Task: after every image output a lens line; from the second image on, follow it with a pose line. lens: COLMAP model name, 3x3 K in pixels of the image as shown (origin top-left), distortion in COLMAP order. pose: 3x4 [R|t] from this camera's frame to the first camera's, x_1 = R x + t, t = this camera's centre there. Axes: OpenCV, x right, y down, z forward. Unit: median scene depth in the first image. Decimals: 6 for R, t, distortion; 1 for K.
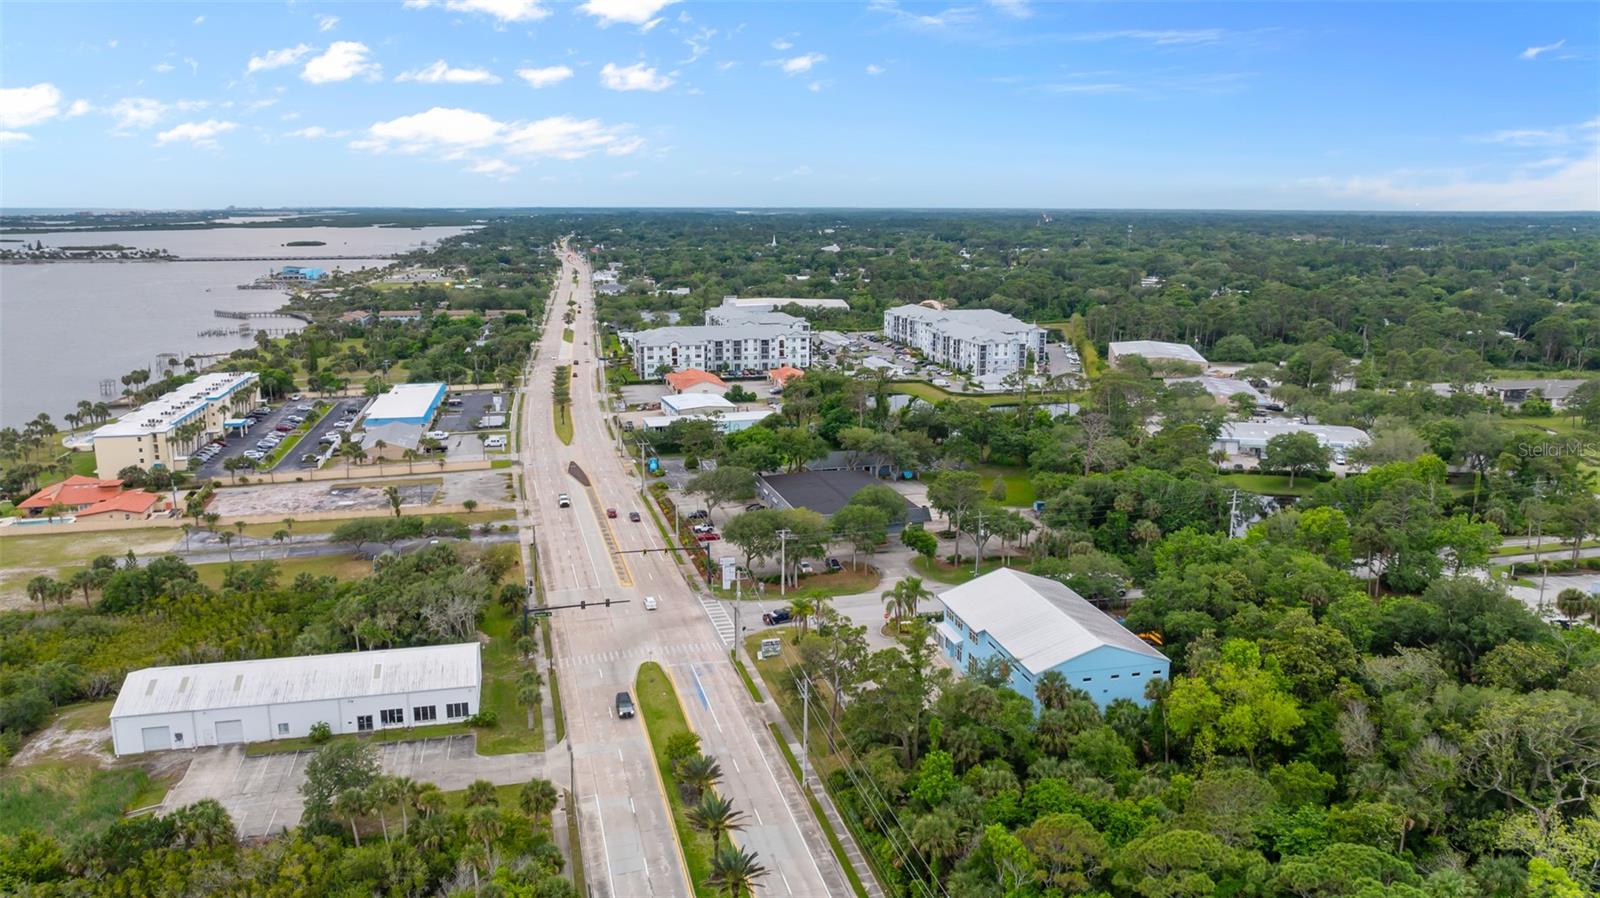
lens RADIAL K [[1104.6, 0, 793.7], [0, 1104.6, 448.5], [0, 0, 1]] dist [-0.025597, 0.003321]
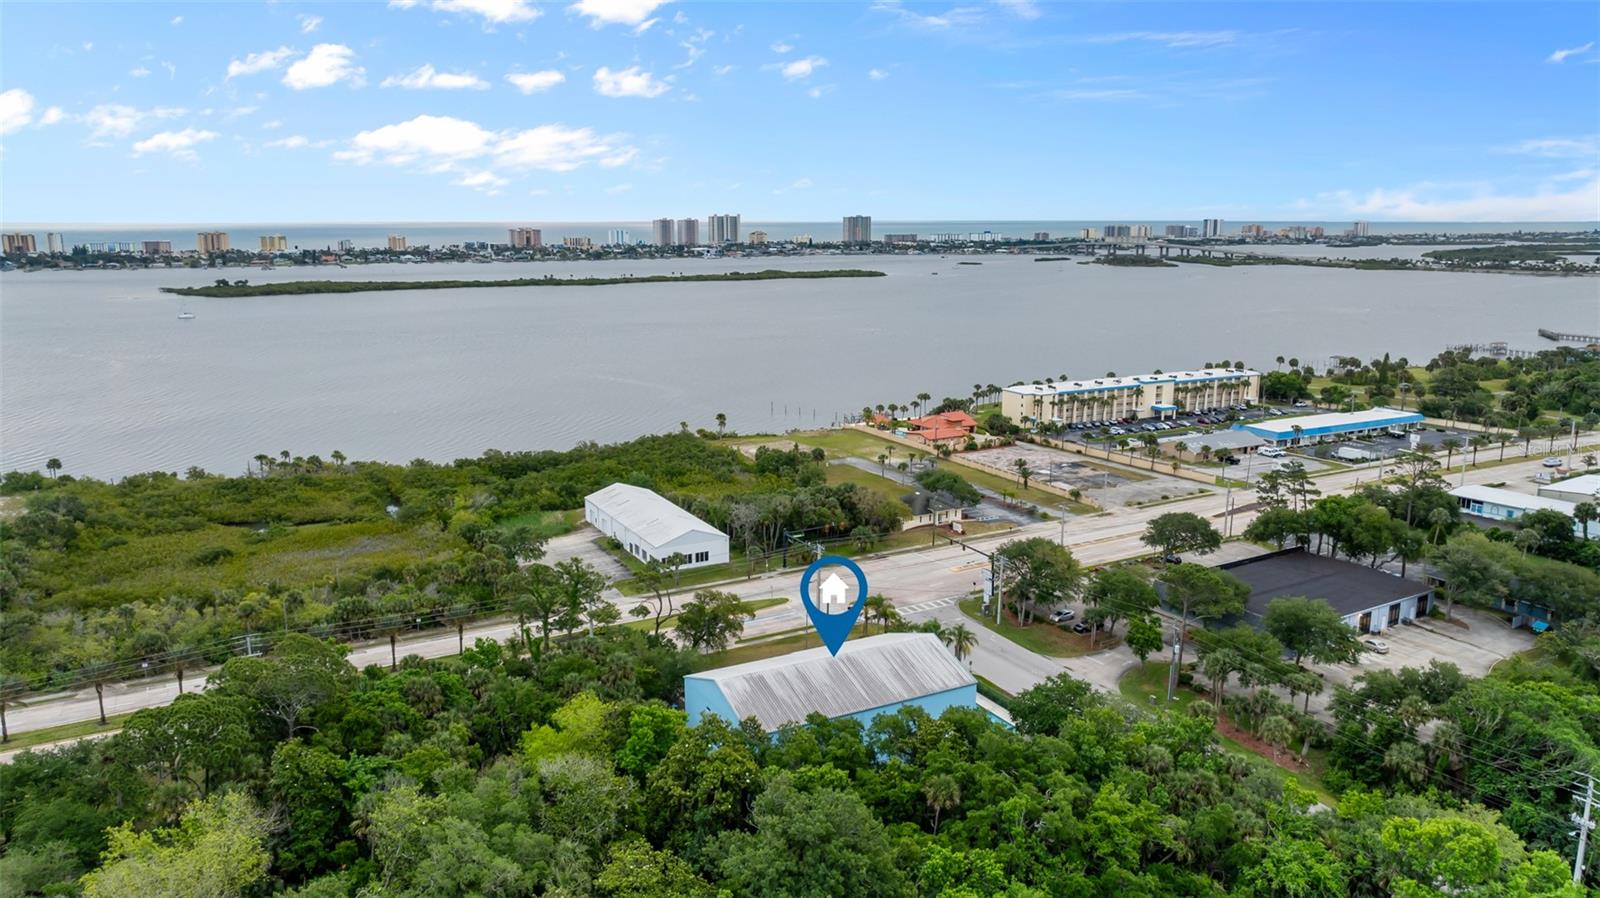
lens RADIAL K [[1104.6, 0, 793.7], [0, 1104.6, 448.5], [0, 0, 1]] dist [-0.025597, 0.003321]
pose [[0.254042, 0.191834, -0.947978, 0.402271], [-0.203032, 0.968872, 0.141653, -0.055120], [0.945643, 0.156484, 0.285082, 0.270315]]
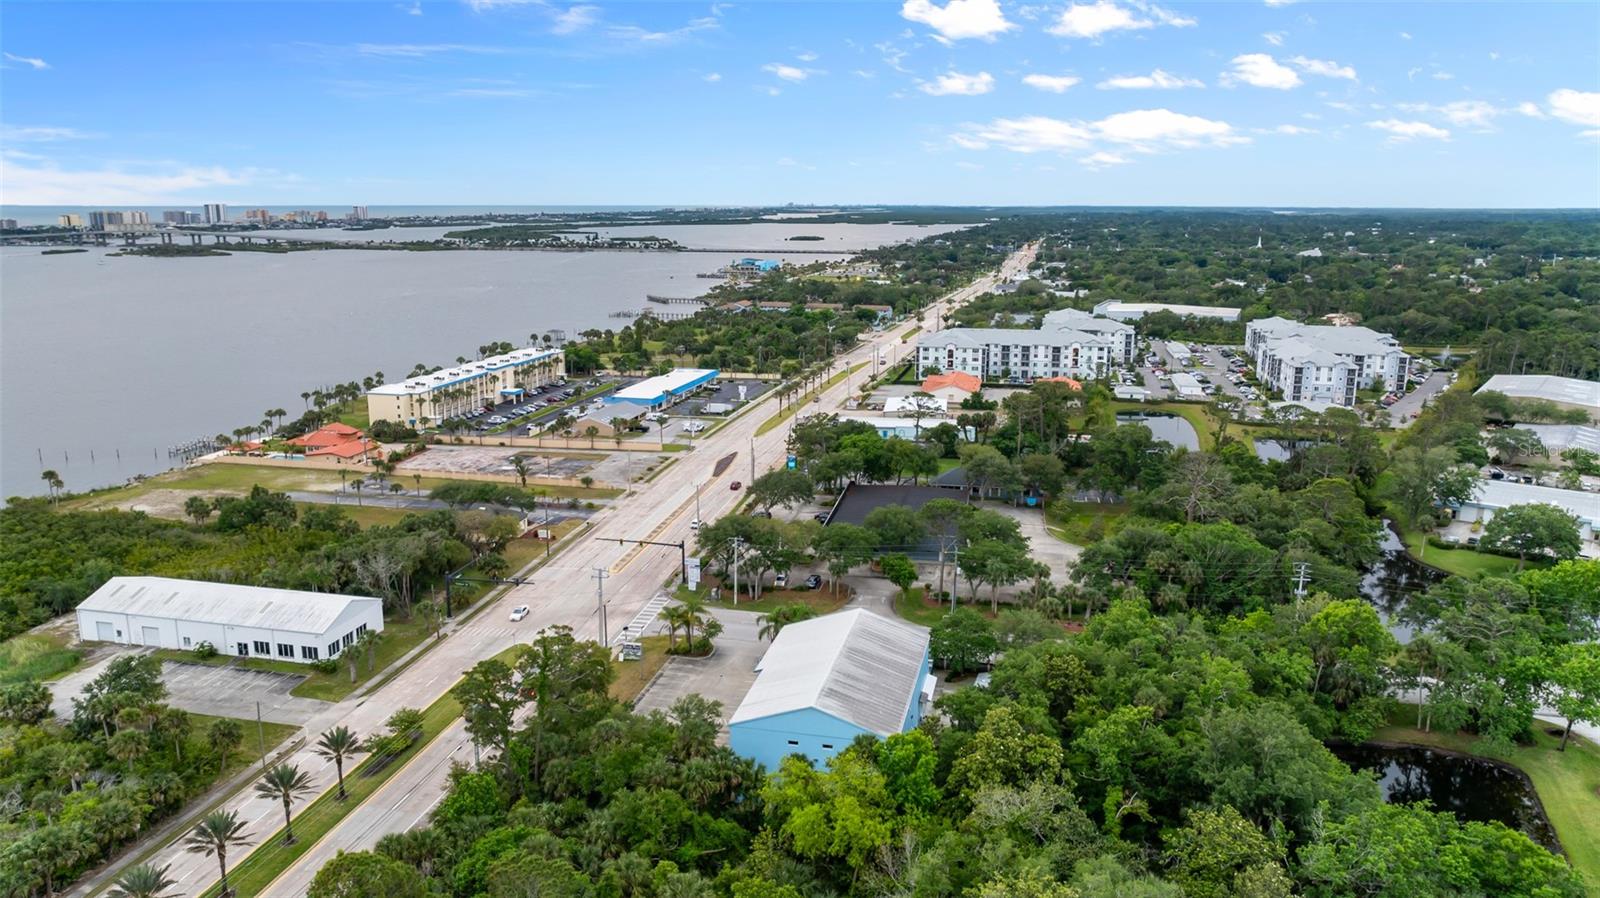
lens RADIAL K [[1104.6, 0, 793.7], [0, 1104.6, 448.5], [0, 0, 1]] dist [-0.025597, 0.003321]
pose [[0.896644, 0.094707, -0.432505, 0.219587], [-0.094268, 0.995292, 0.022511, -0.014906], [0.432601, 0.020587, 0.901350, 0.073779]]
